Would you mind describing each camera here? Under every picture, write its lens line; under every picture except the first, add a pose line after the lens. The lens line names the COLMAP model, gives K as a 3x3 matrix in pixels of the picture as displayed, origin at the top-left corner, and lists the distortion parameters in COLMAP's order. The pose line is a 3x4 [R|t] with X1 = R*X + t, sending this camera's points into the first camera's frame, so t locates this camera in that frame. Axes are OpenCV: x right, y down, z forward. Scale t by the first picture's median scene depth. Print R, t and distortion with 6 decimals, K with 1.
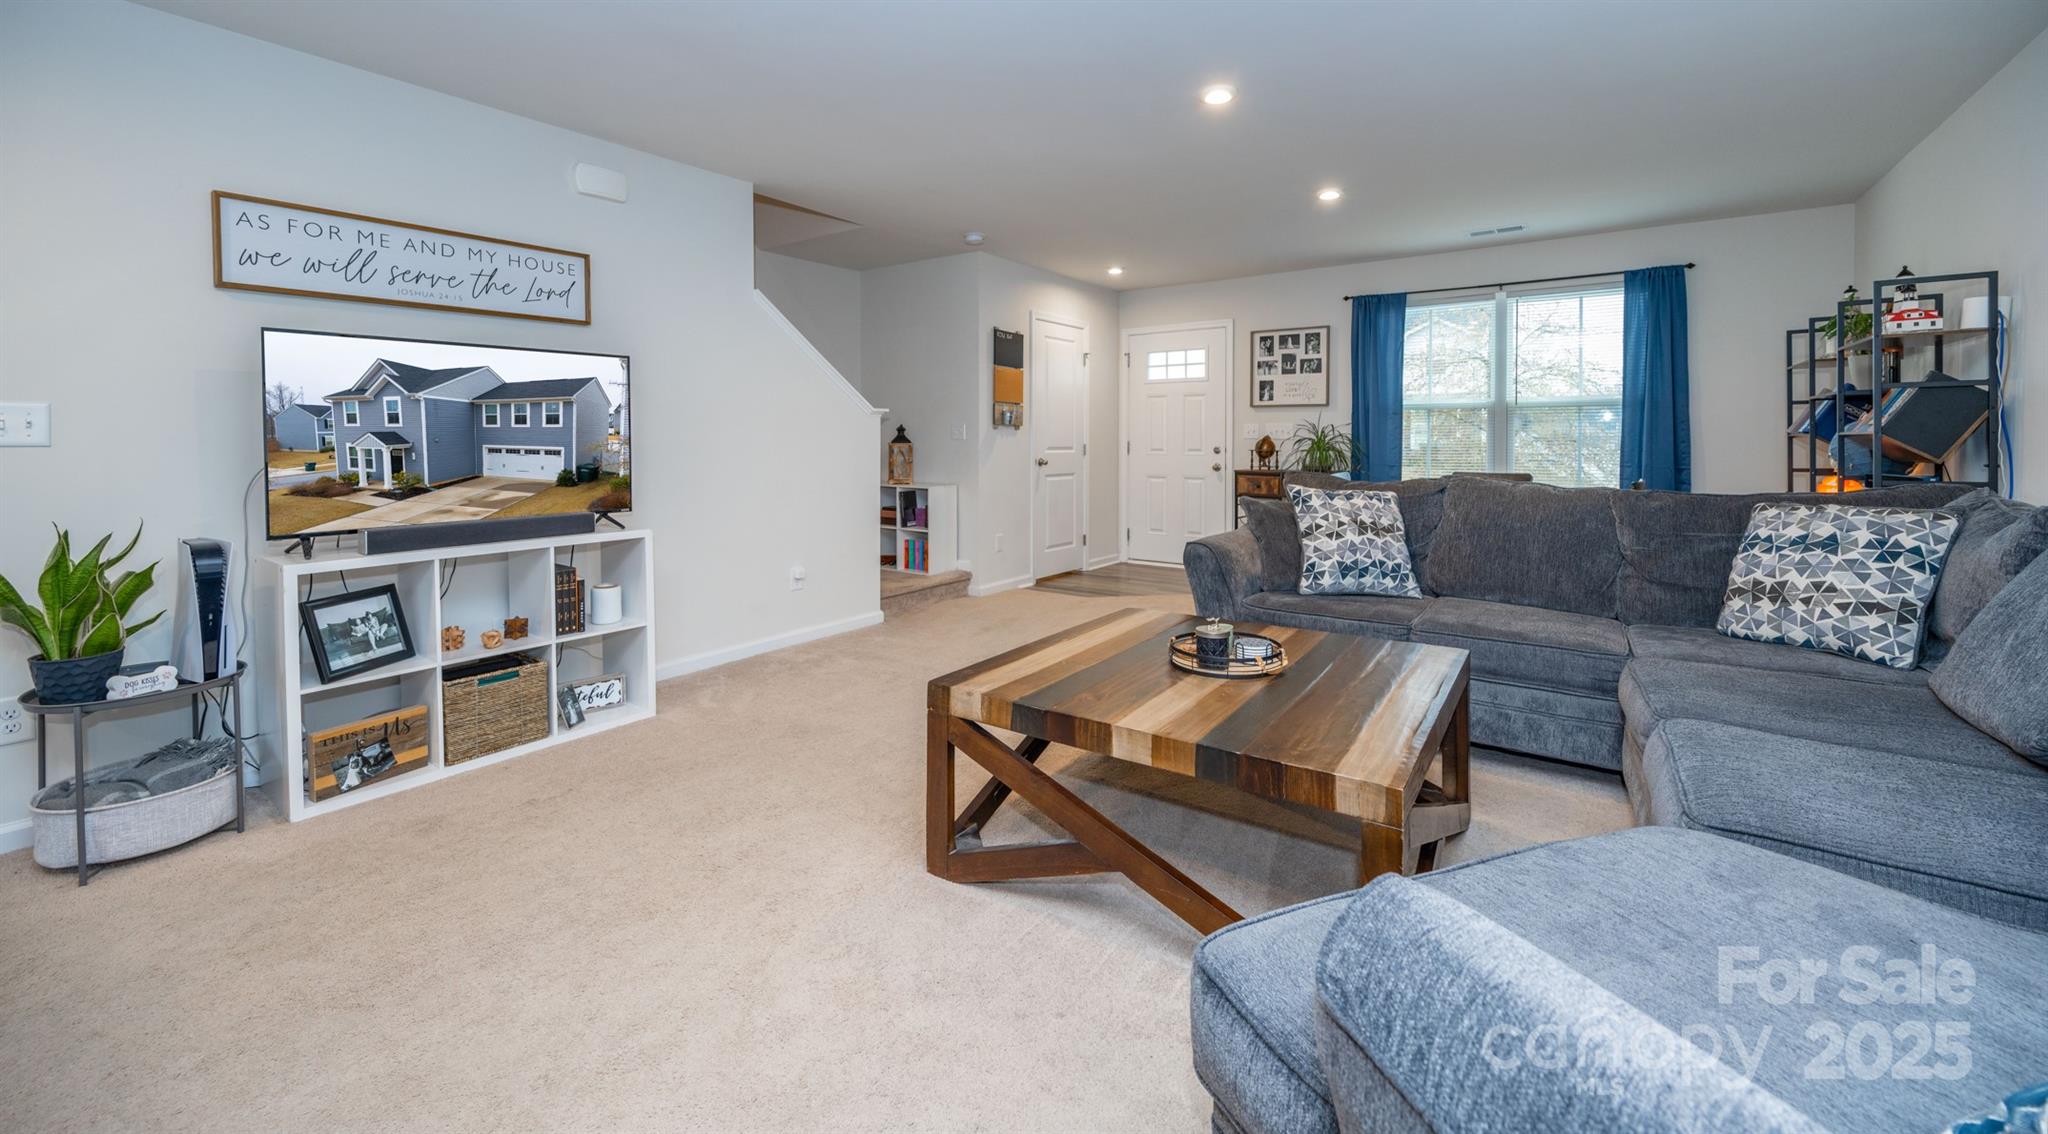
lens RADIAL K [[808.7, 0, 1021.7], [0, 808.7, 456.3], [0, 0, 1]] dist [0.001207, -0.000100]
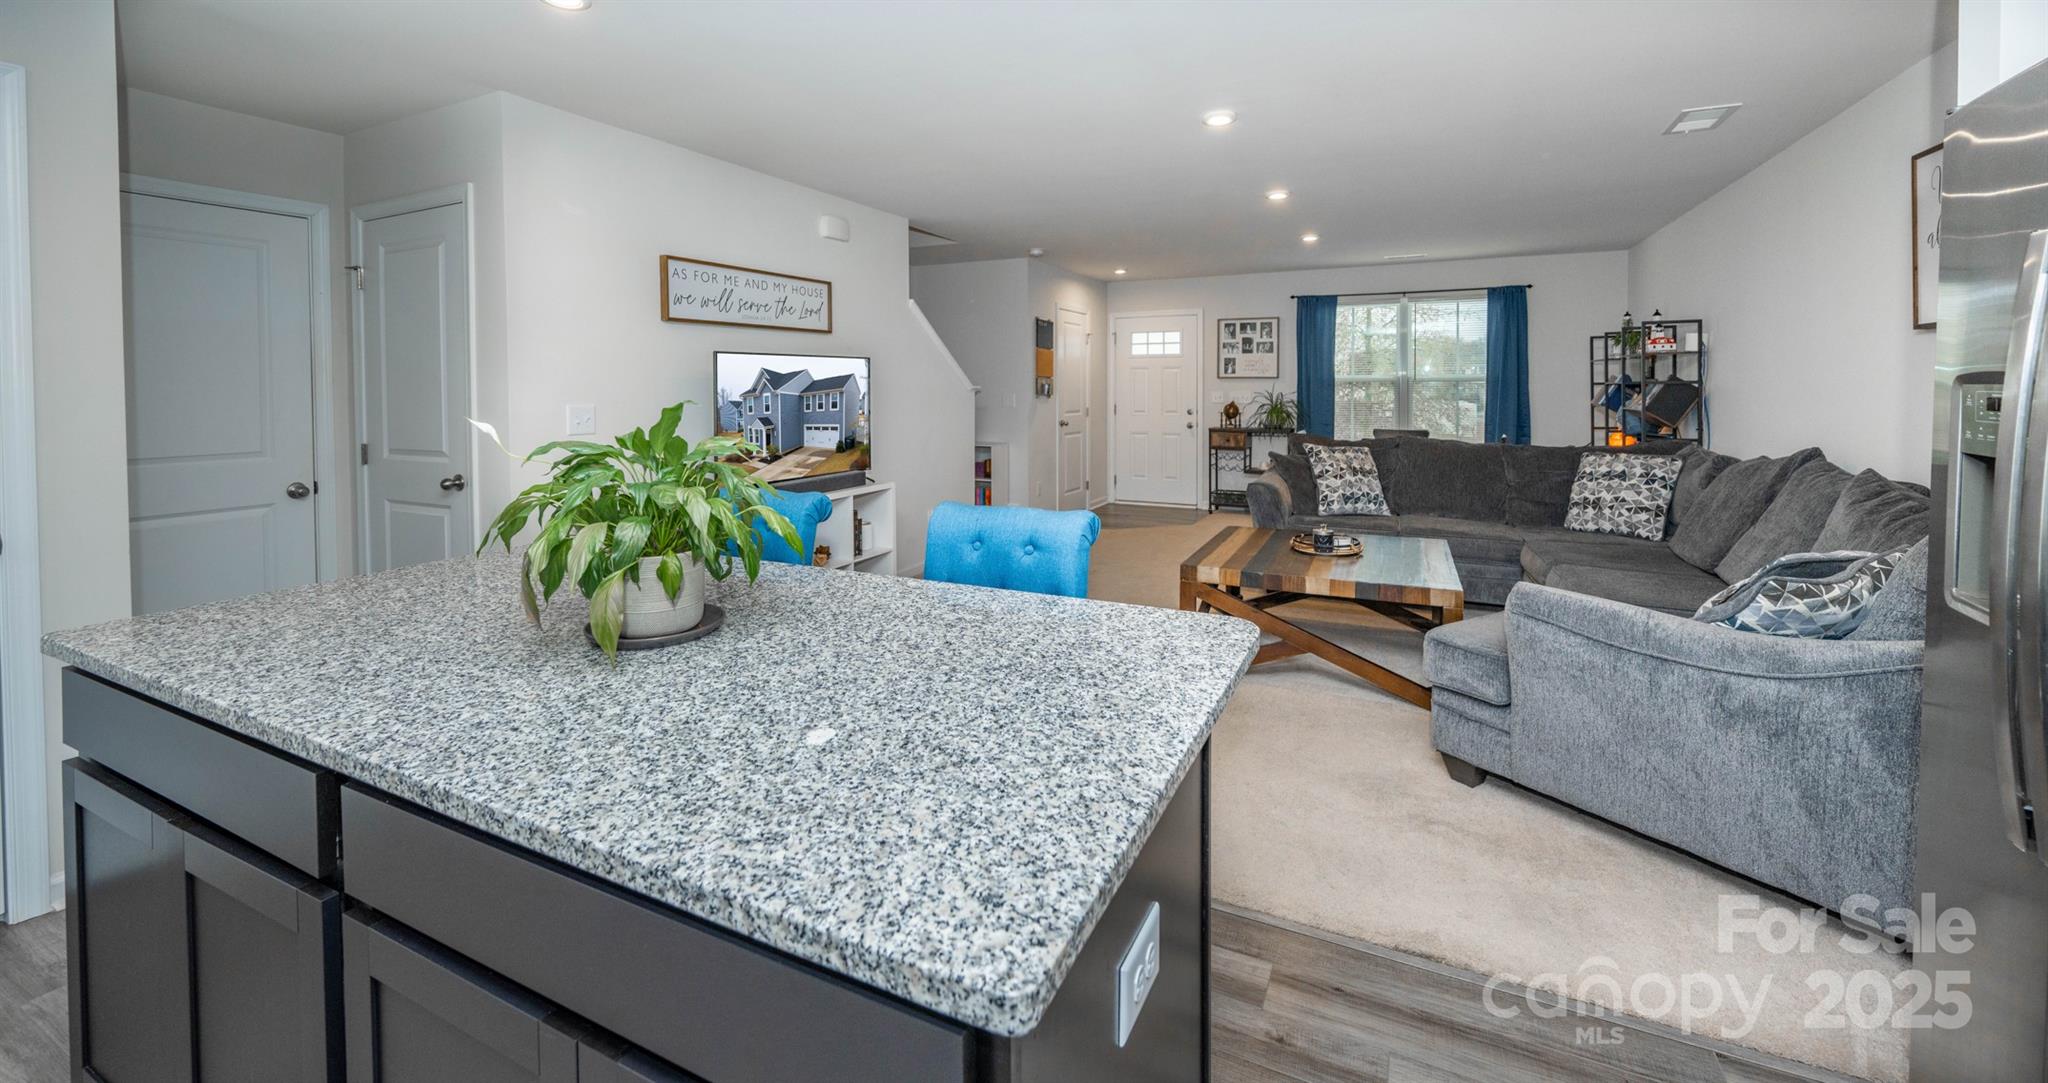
lens RADIAL K [[811.5, 0, 1021.5], [0, 811.5, 404.6], [0, 0, 1]] dist [-0.000963, 0.000006]
pose [[0.986547, -0.004685, 0.163408, -0.468658], [0.004727, 0.999989, 0.000133, -0.042802], [-0.163407, 0.000641, 0.986559, -0.428437]]
